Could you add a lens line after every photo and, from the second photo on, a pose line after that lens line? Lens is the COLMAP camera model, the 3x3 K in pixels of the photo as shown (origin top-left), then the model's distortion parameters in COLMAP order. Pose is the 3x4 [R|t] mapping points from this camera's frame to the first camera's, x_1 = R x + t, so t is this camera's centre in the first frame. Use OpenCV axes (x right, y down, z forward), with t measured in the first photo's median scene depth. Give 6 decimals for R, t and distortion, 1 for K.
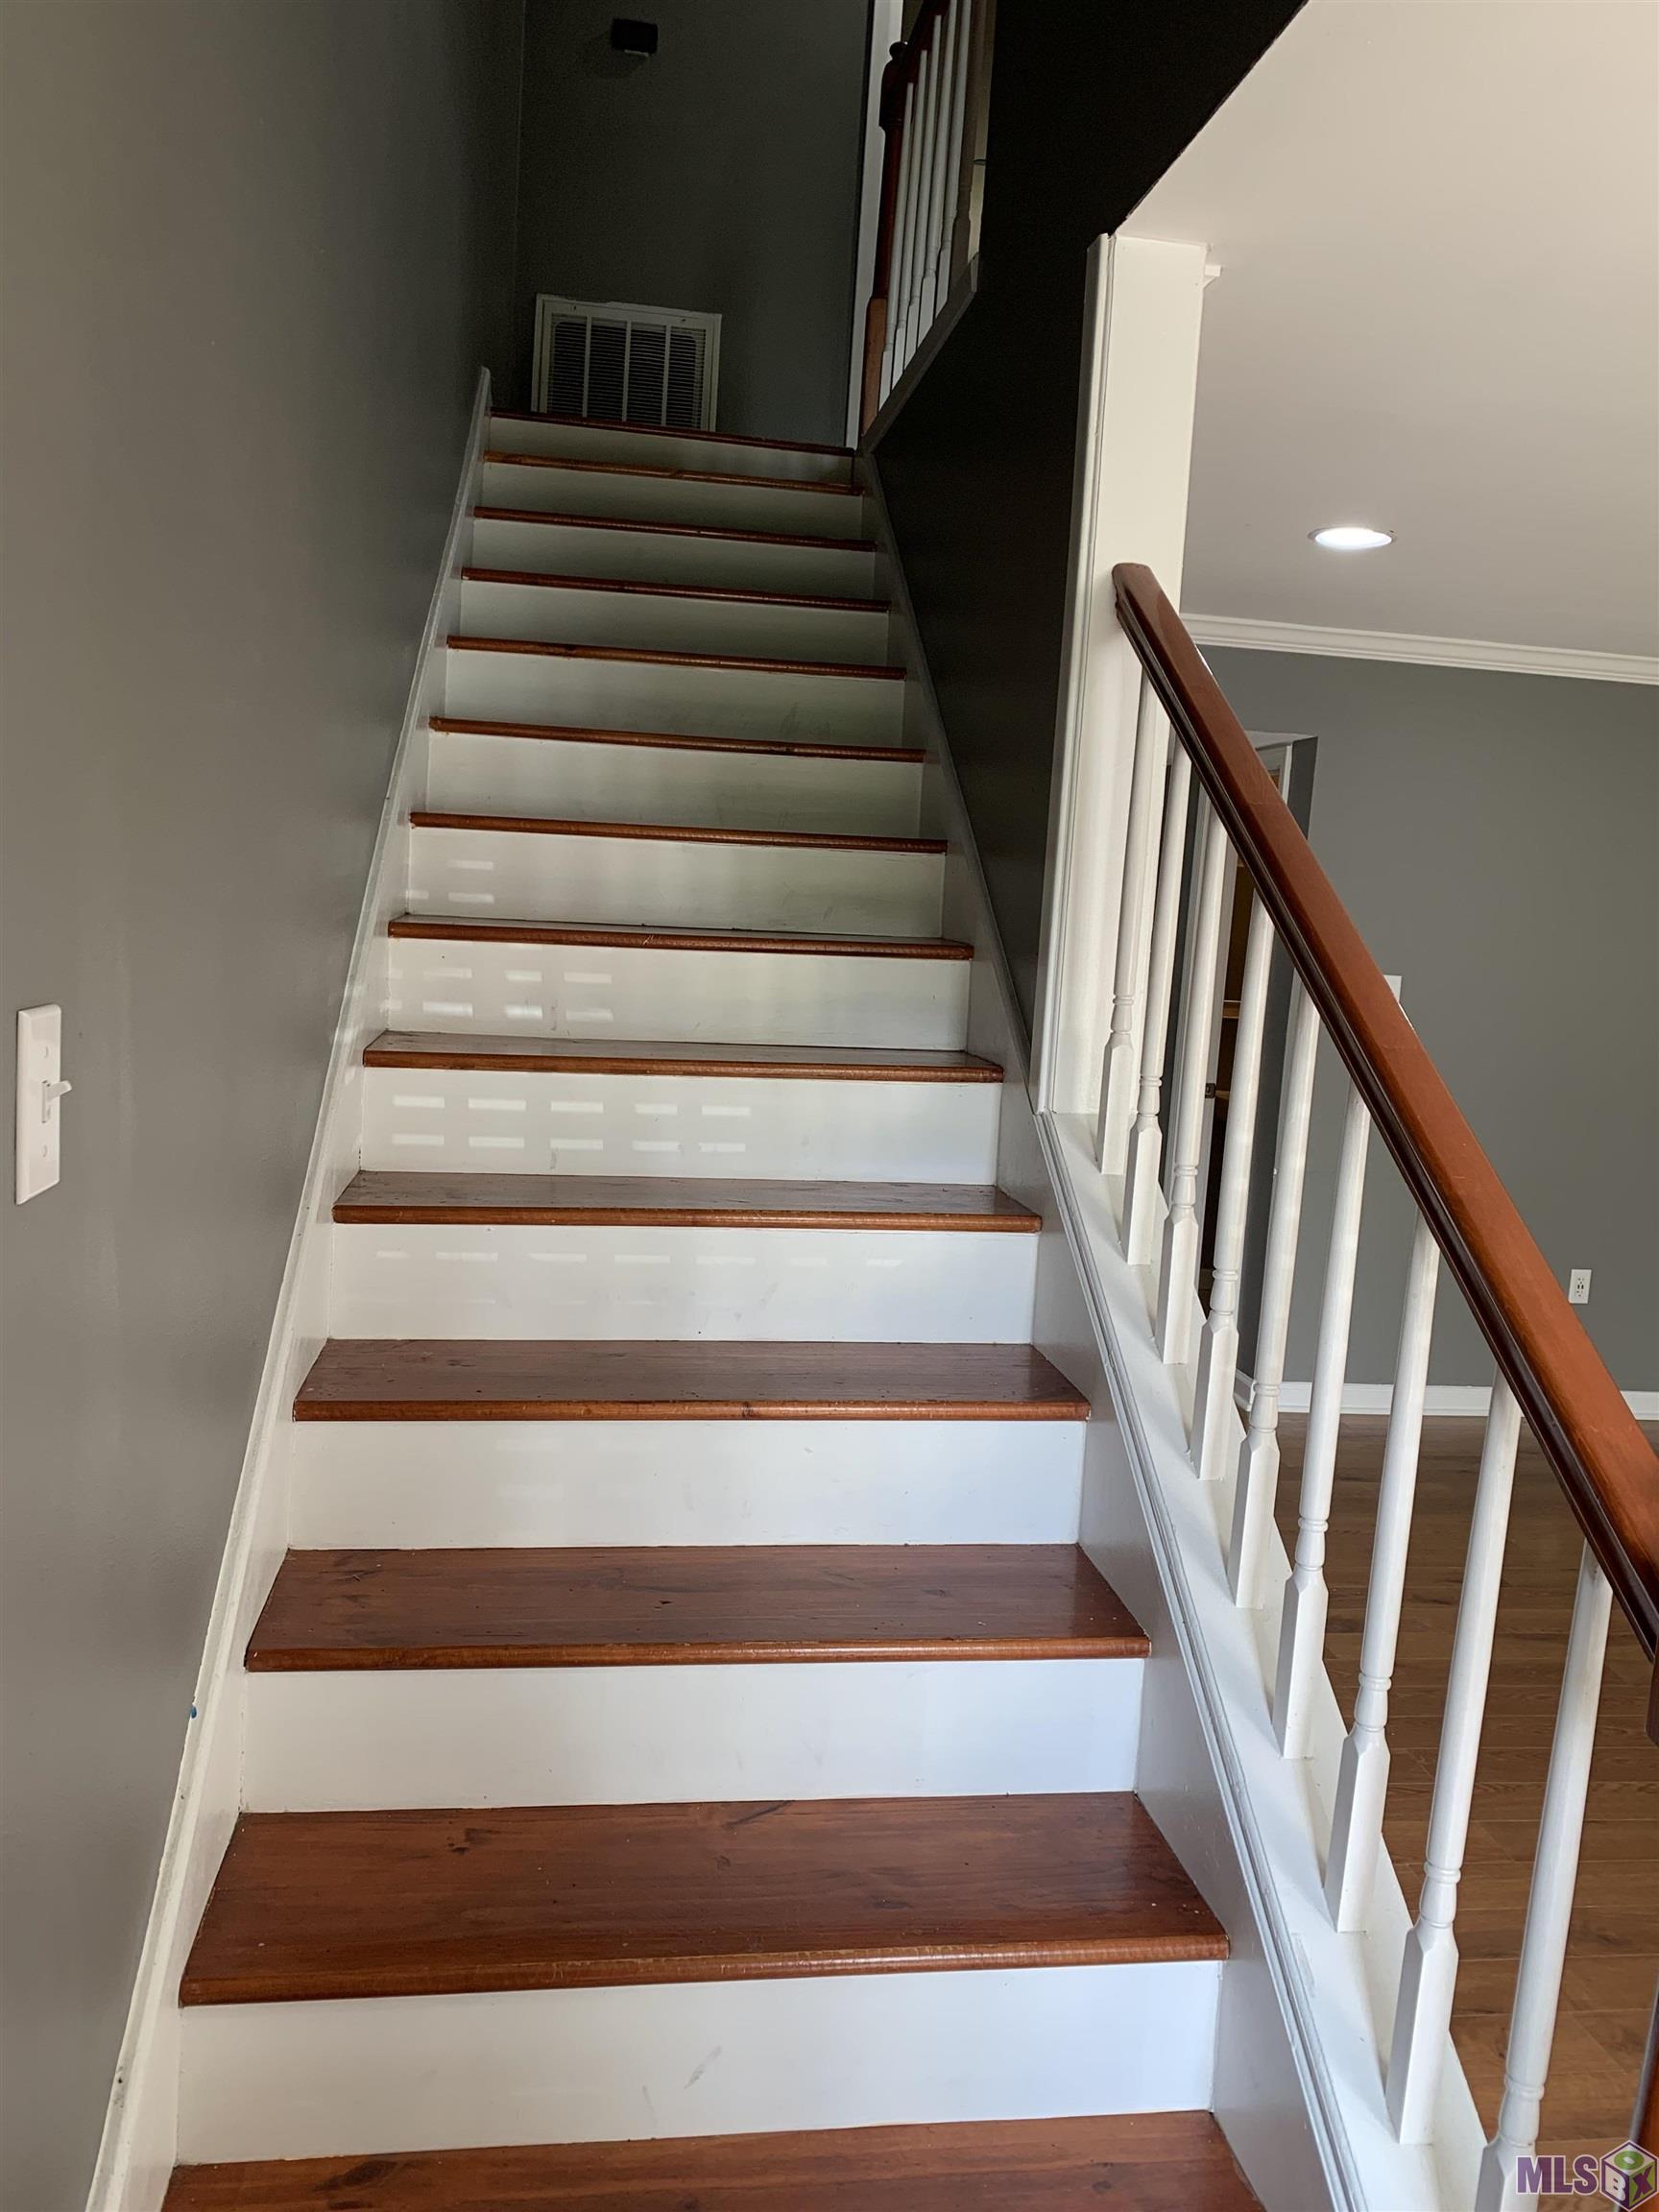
lens RADIAL K [[1687.6, 0, 827.4], [0, 1687.6, 1106.6], [0, 0, 1]] dist [-0.012127, -0.002318]
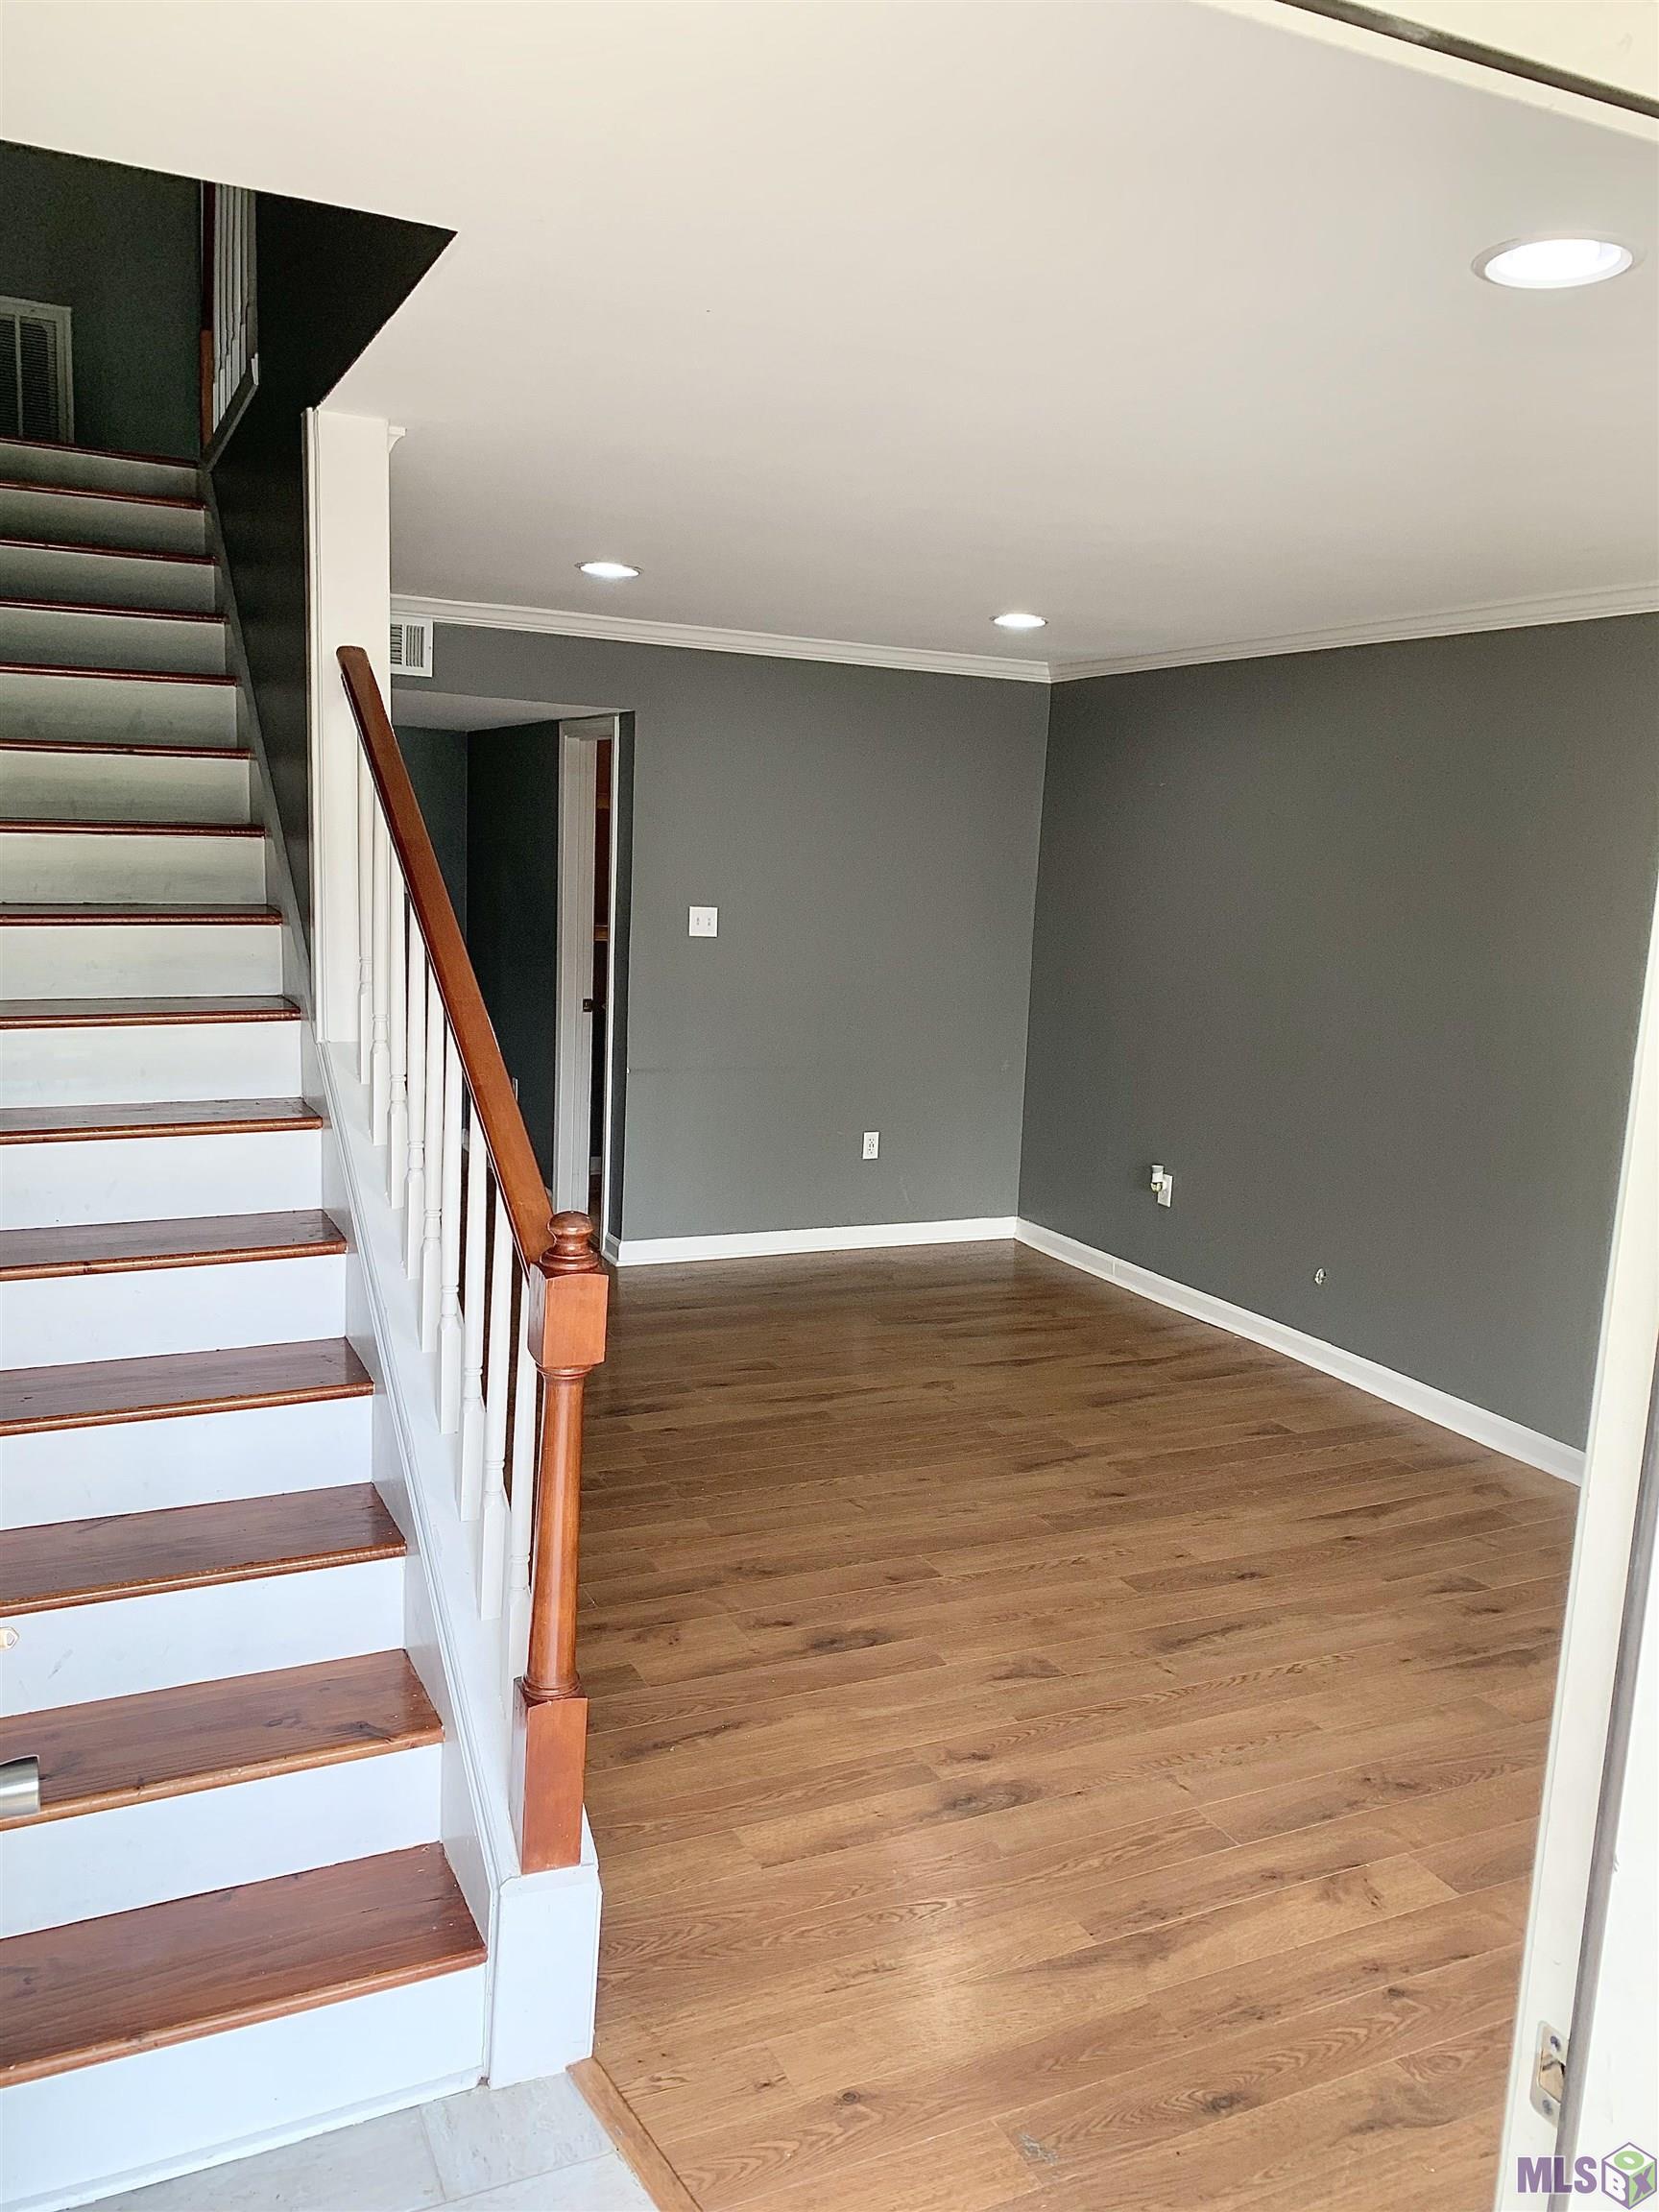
lens RADIAL K [[1687.6, 0, 892.8], [0, 1687.6, 1110.7], [0, 0, 1]] dist [-0.012127, -0.002318]
pose [[0.946092, -0.070370, 0.316162, 0.131092], [0.051635, 0.996399, 0.067259, -0.008969], [-0.319757, -0.047308, 0.946318, -0.458402]]
